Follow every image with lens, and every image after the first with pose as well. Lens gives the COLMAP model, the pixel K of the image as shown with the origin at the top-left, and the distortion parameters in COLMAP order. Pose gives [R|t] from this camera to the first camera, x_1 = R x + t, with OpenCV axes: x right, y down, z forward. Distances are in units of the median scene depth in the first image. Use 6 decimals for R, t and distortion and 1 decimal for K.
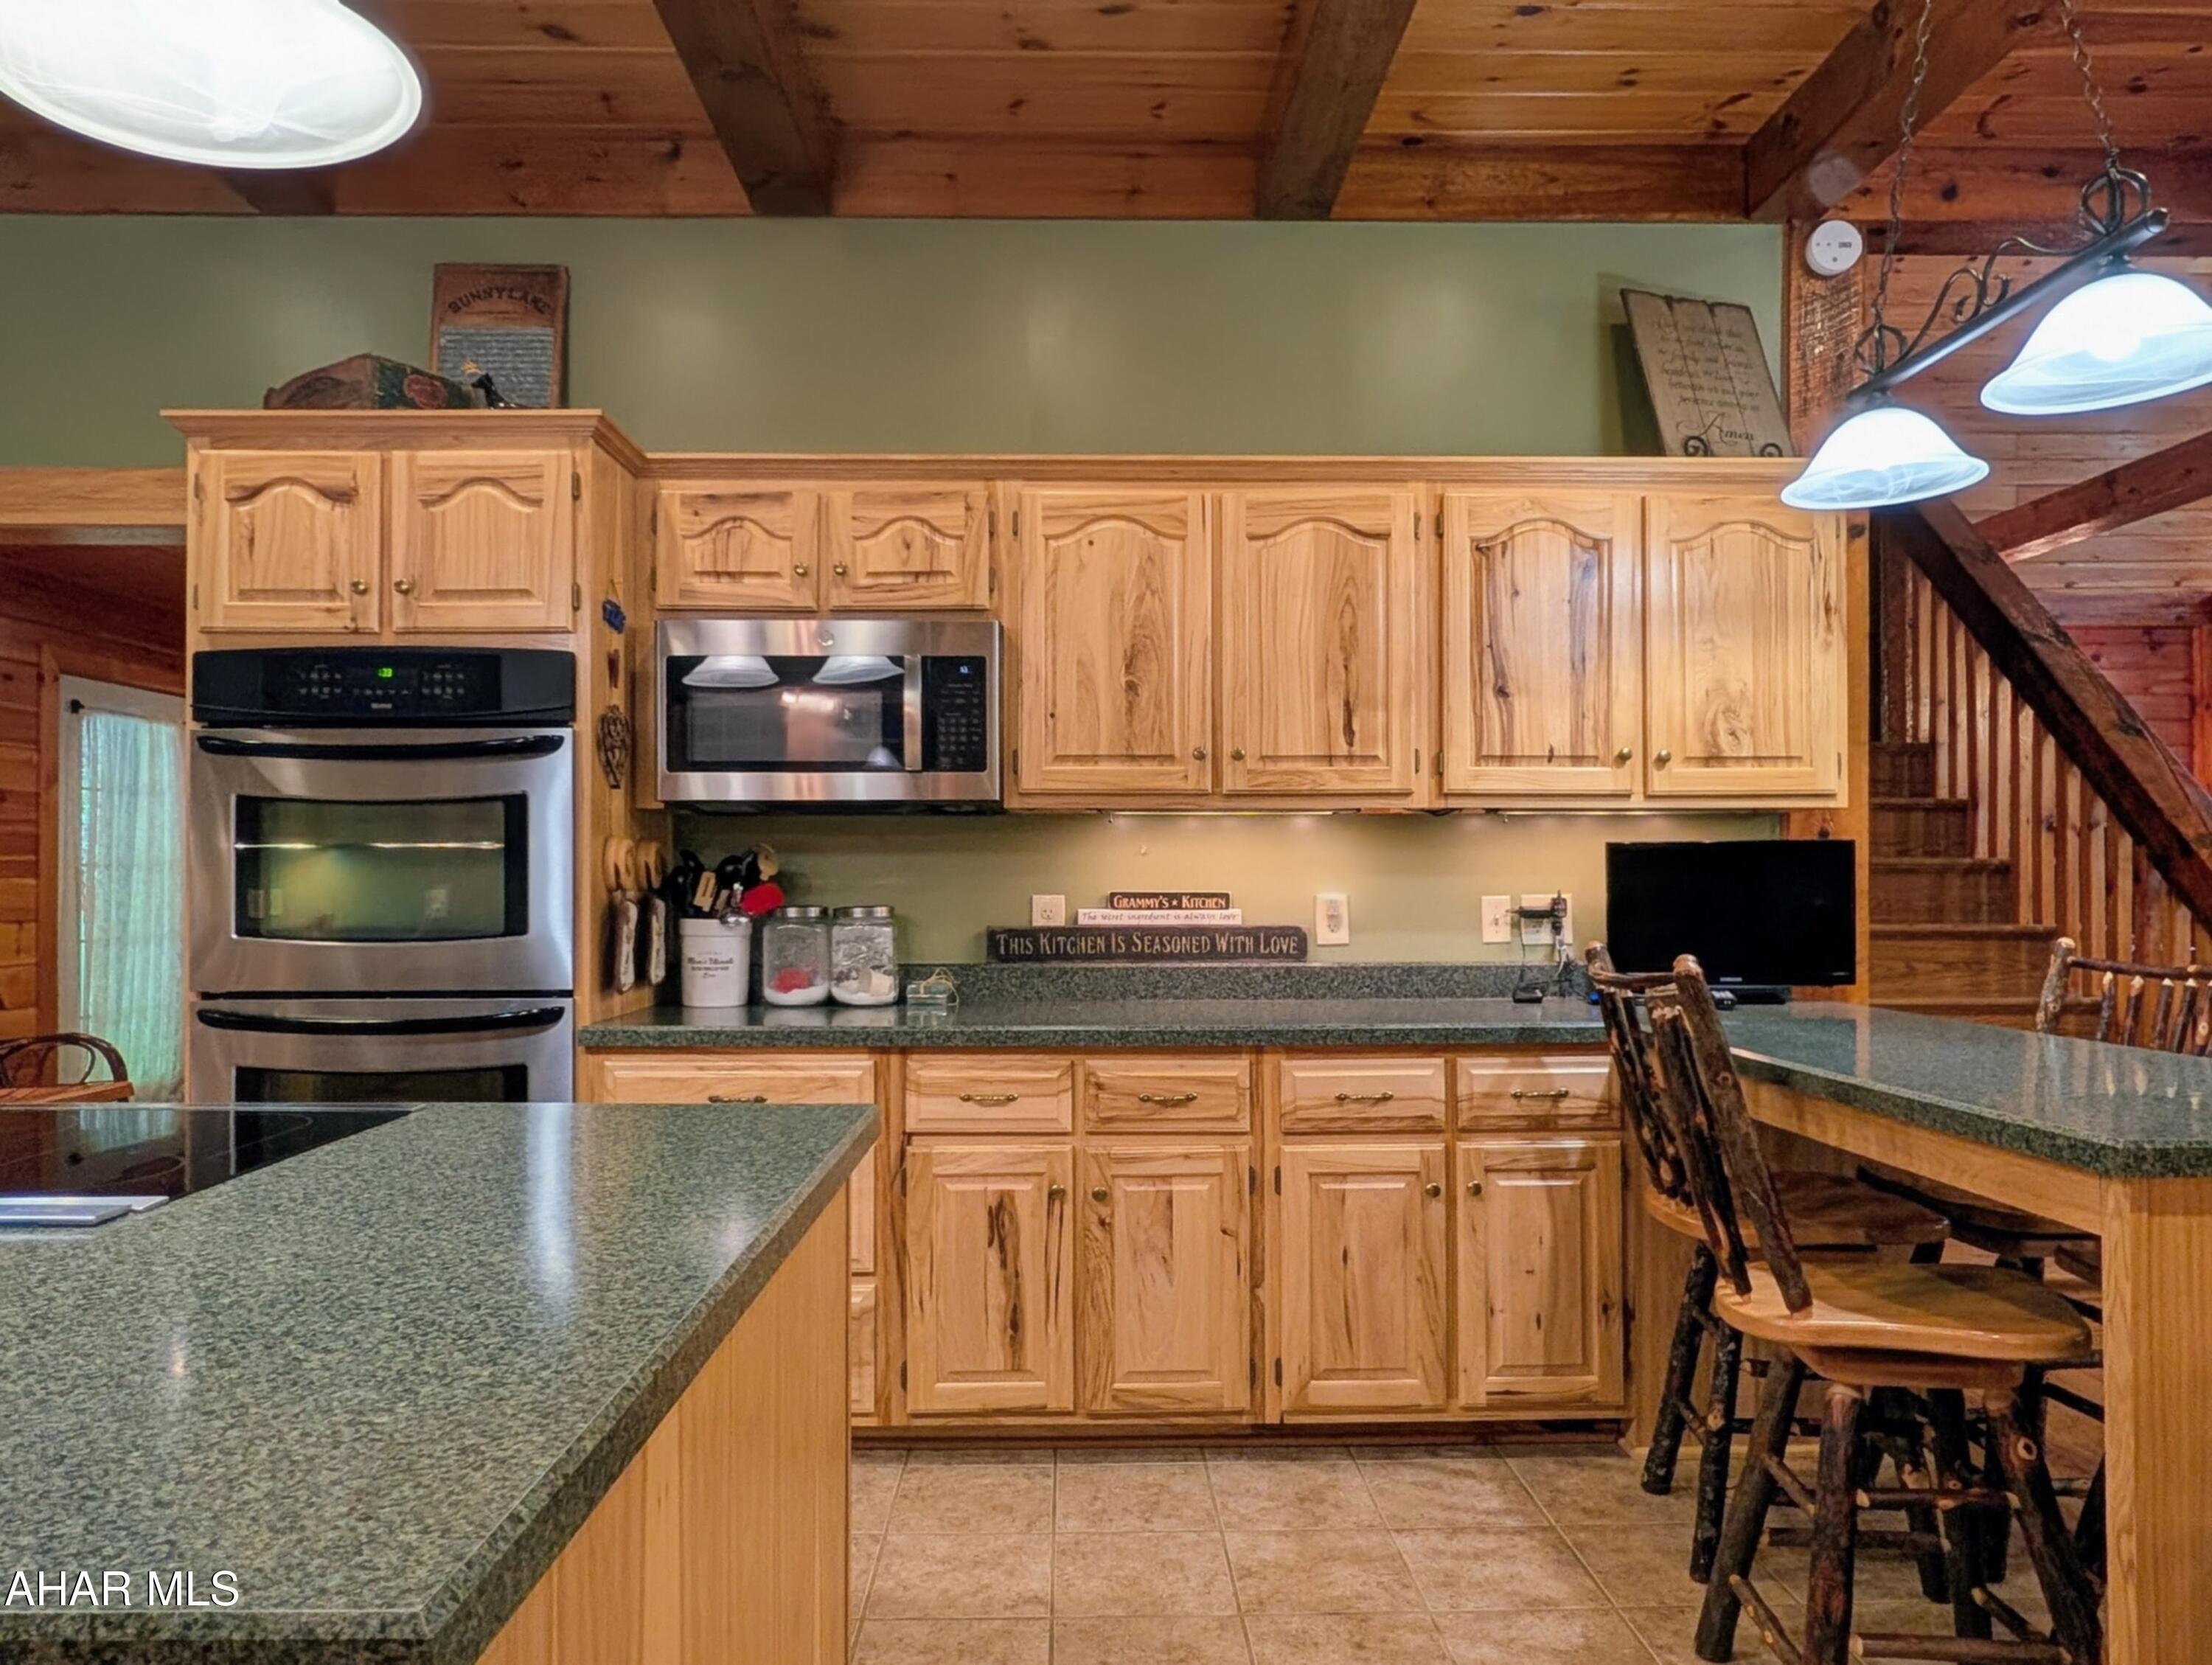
lens RADIAL K [[1462.3, 0, 1107.4], [0, 1462.3, 862.3], [0, 0, 1]] dist [-0.000913, 0.000678]
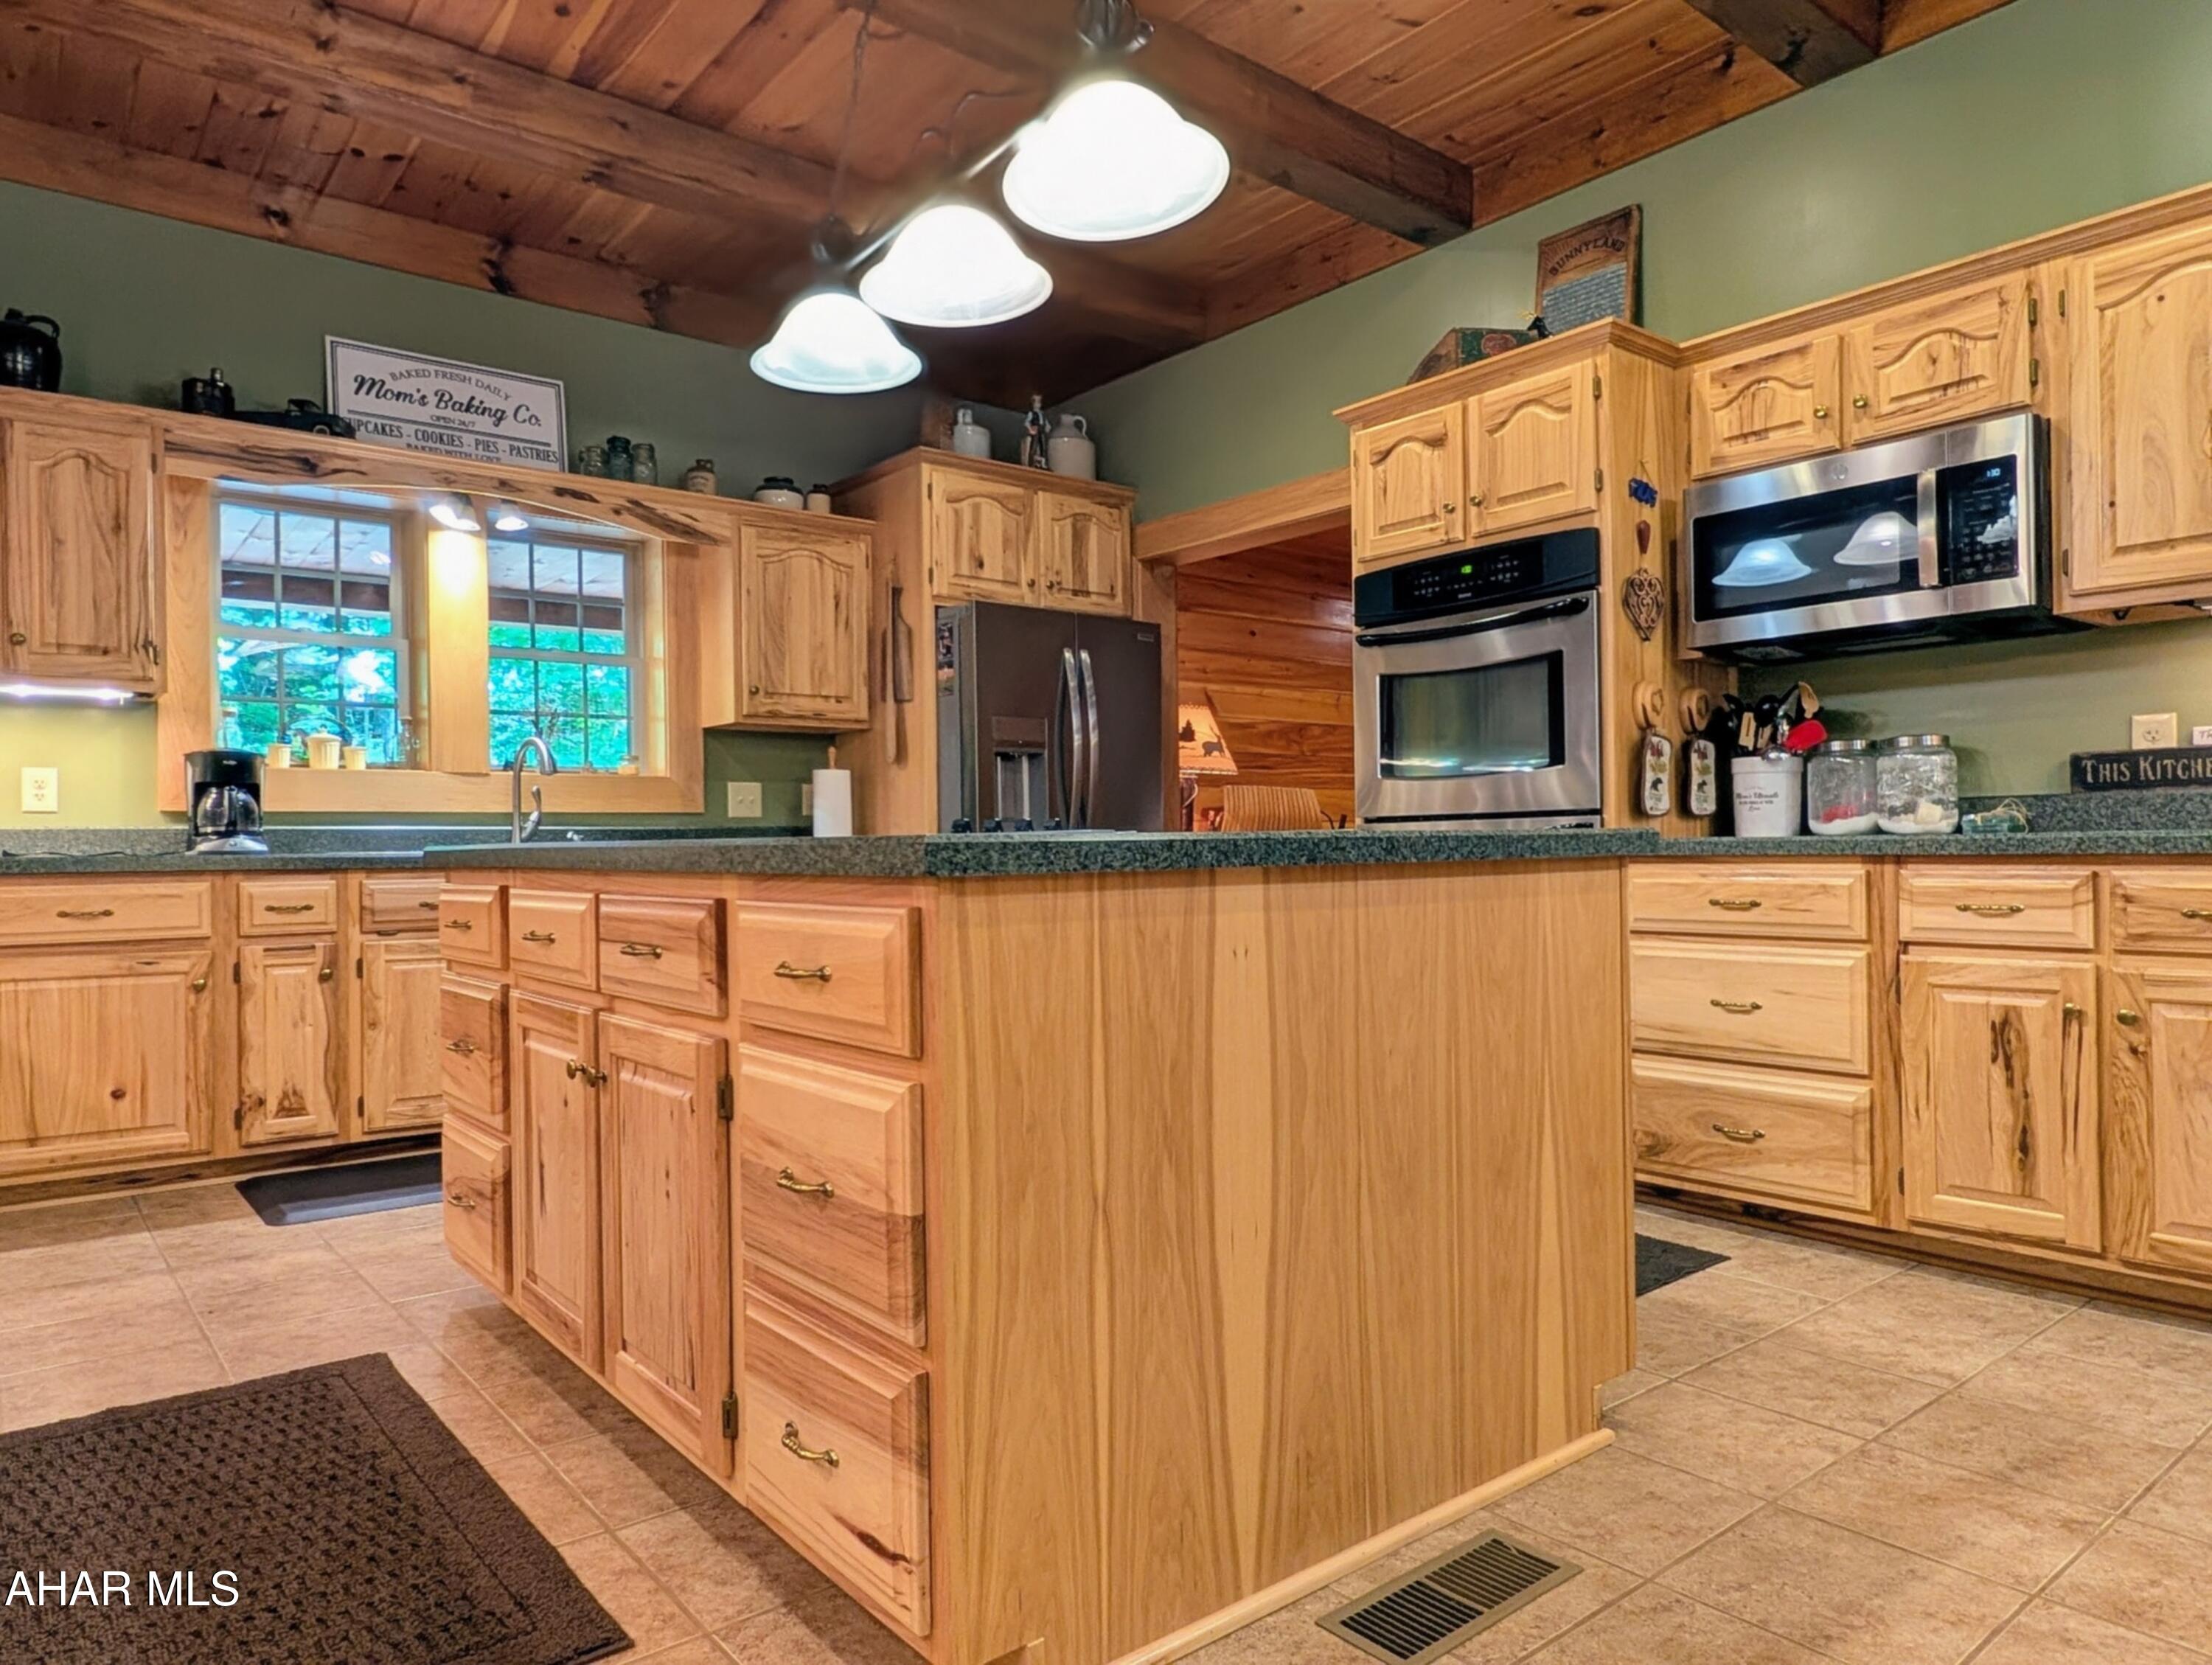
lens RADIAL K [[1401.9, 0, 1097.9], [0, 1401.9, 847.4], [0, 0, 1]] dist [0.000121, 0.001717]
pose [[0.612831, -0.007936, -0.790174, 0.264790], [0.018353, 0.999823, 0.004193, 0.097508], [0.790001, -0.017071, 0.612868, -0.027270]]
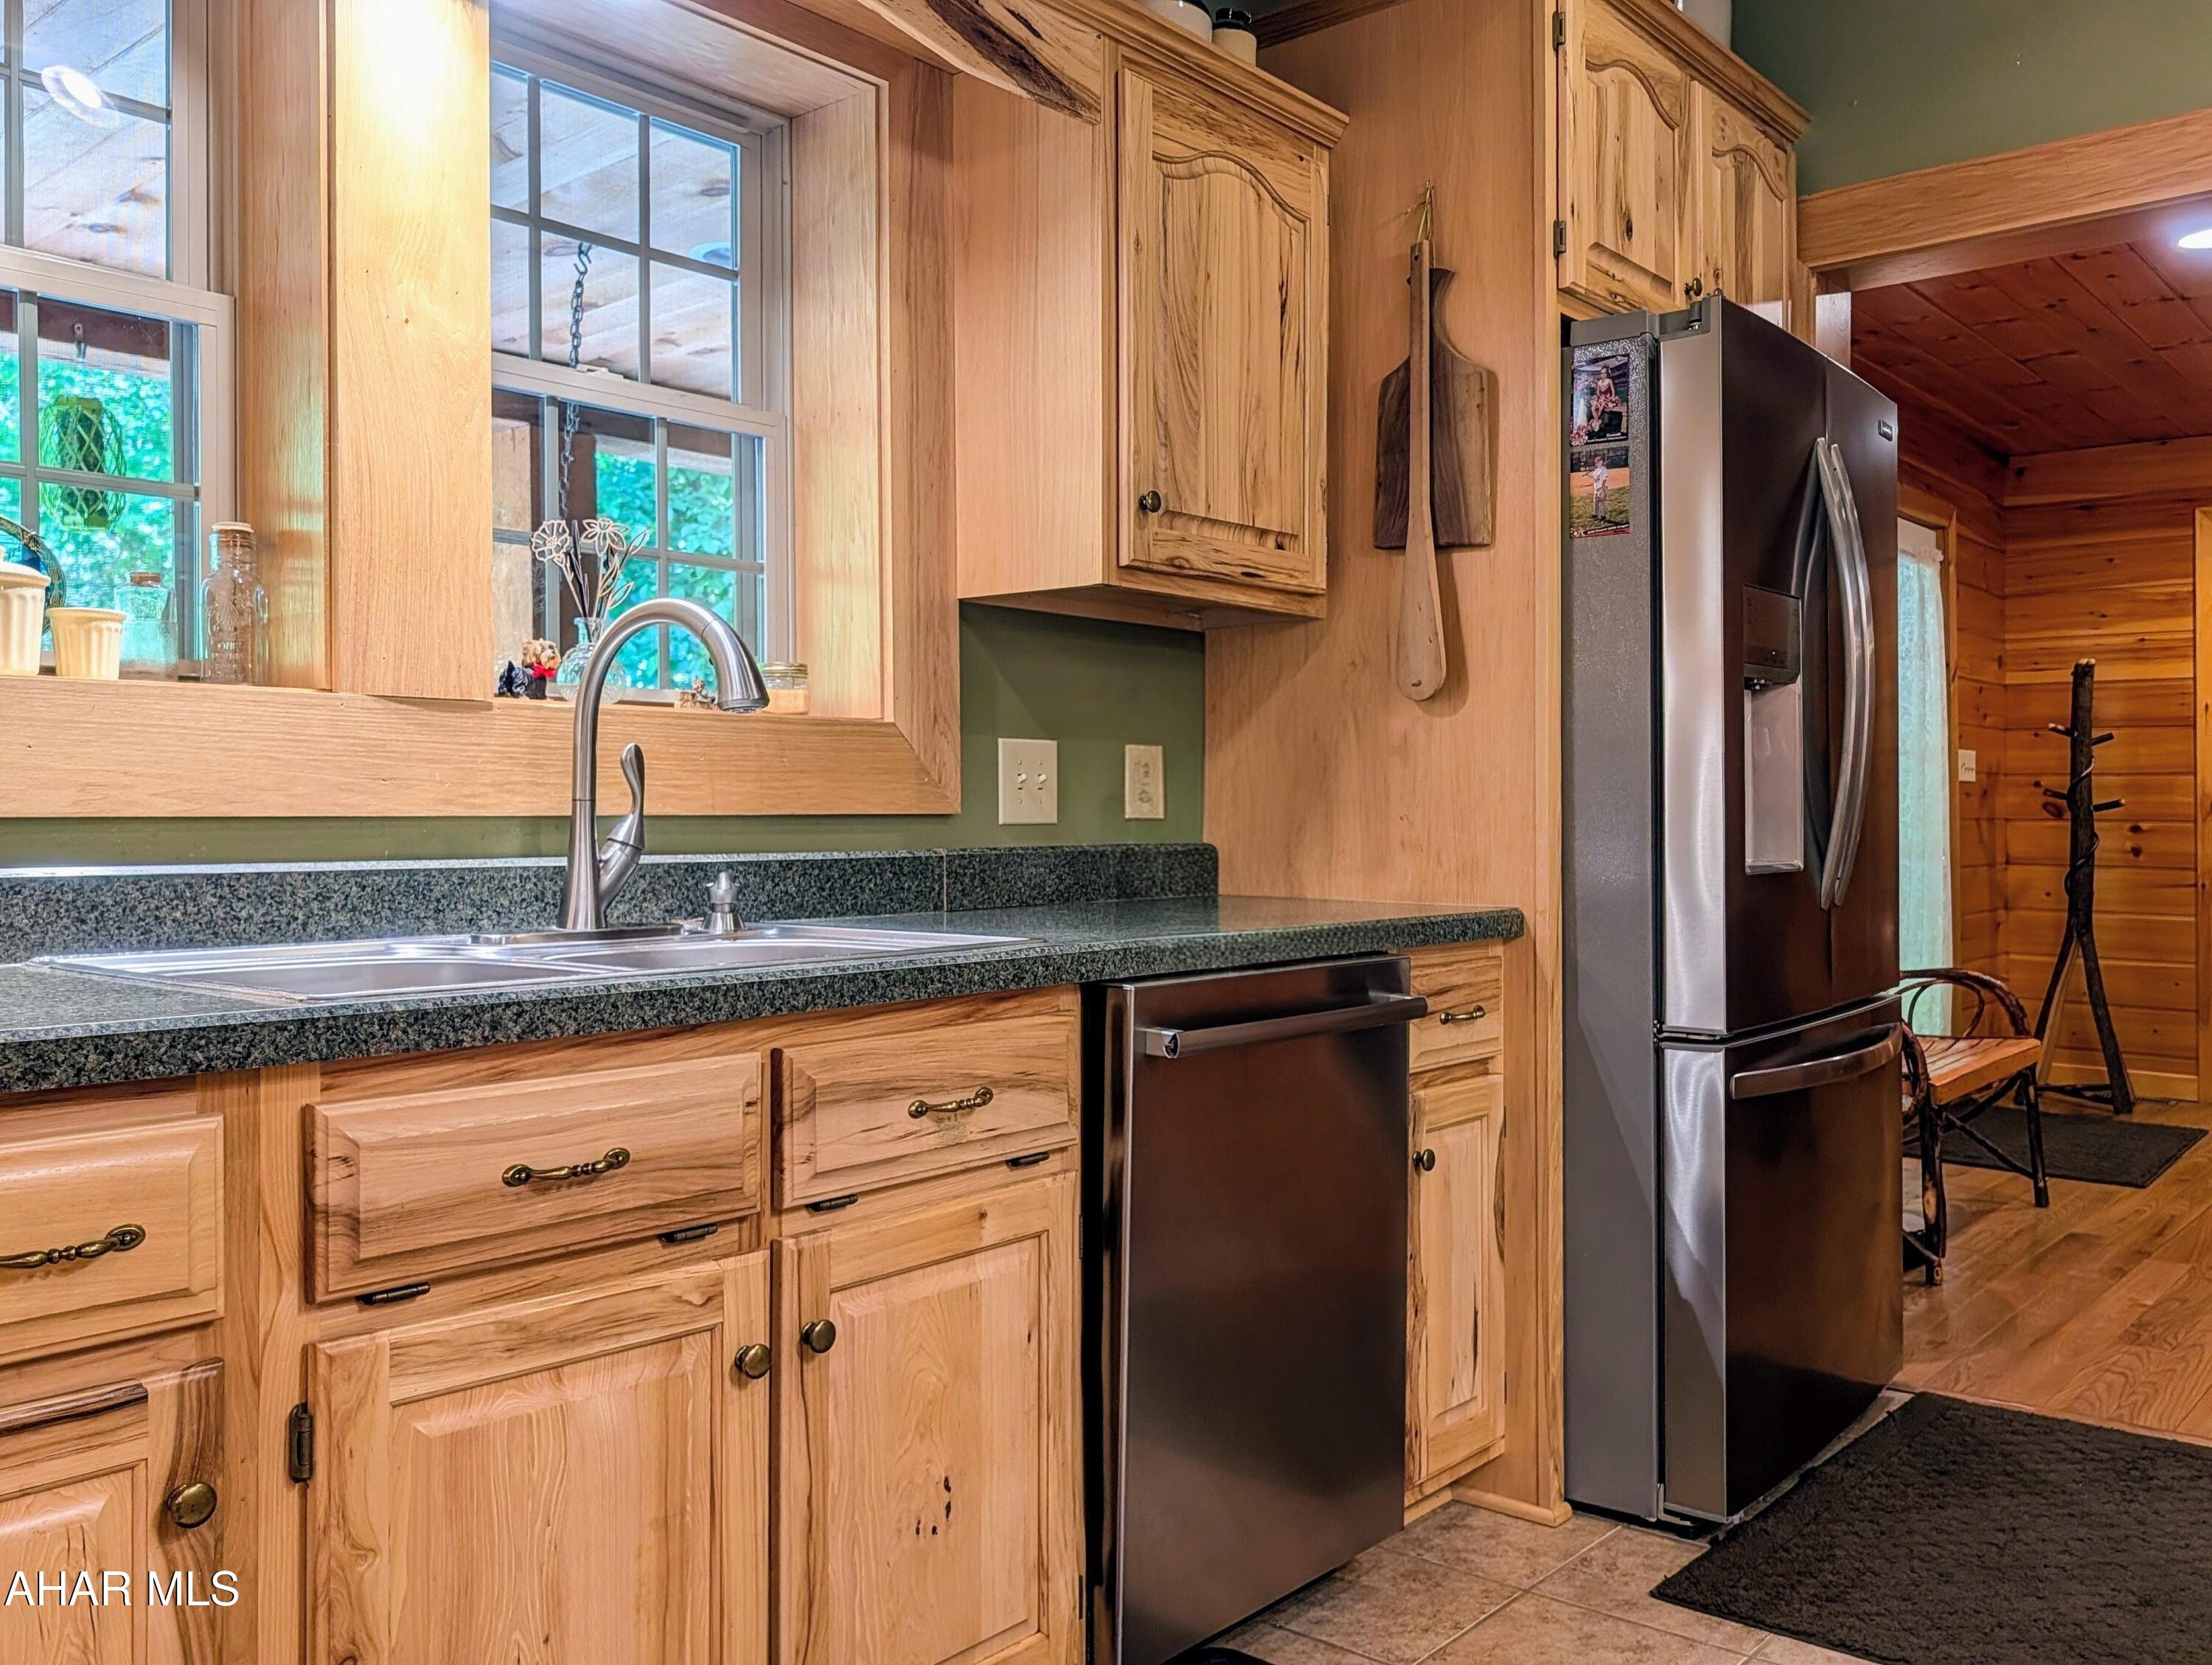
lens RADIAL K [[1853.1, 0, 1110.9], [0, 1853.1, 825.5], [0, 0, 1]] dist [0.012577, -0.008169]
pose [[0.753541, -0.001988, -0.657398, -0.691631], [0.008474, 0.999942, 0.006689, 0.055450], [0.657346, -0.010611, 0.753514, 0.019107]]
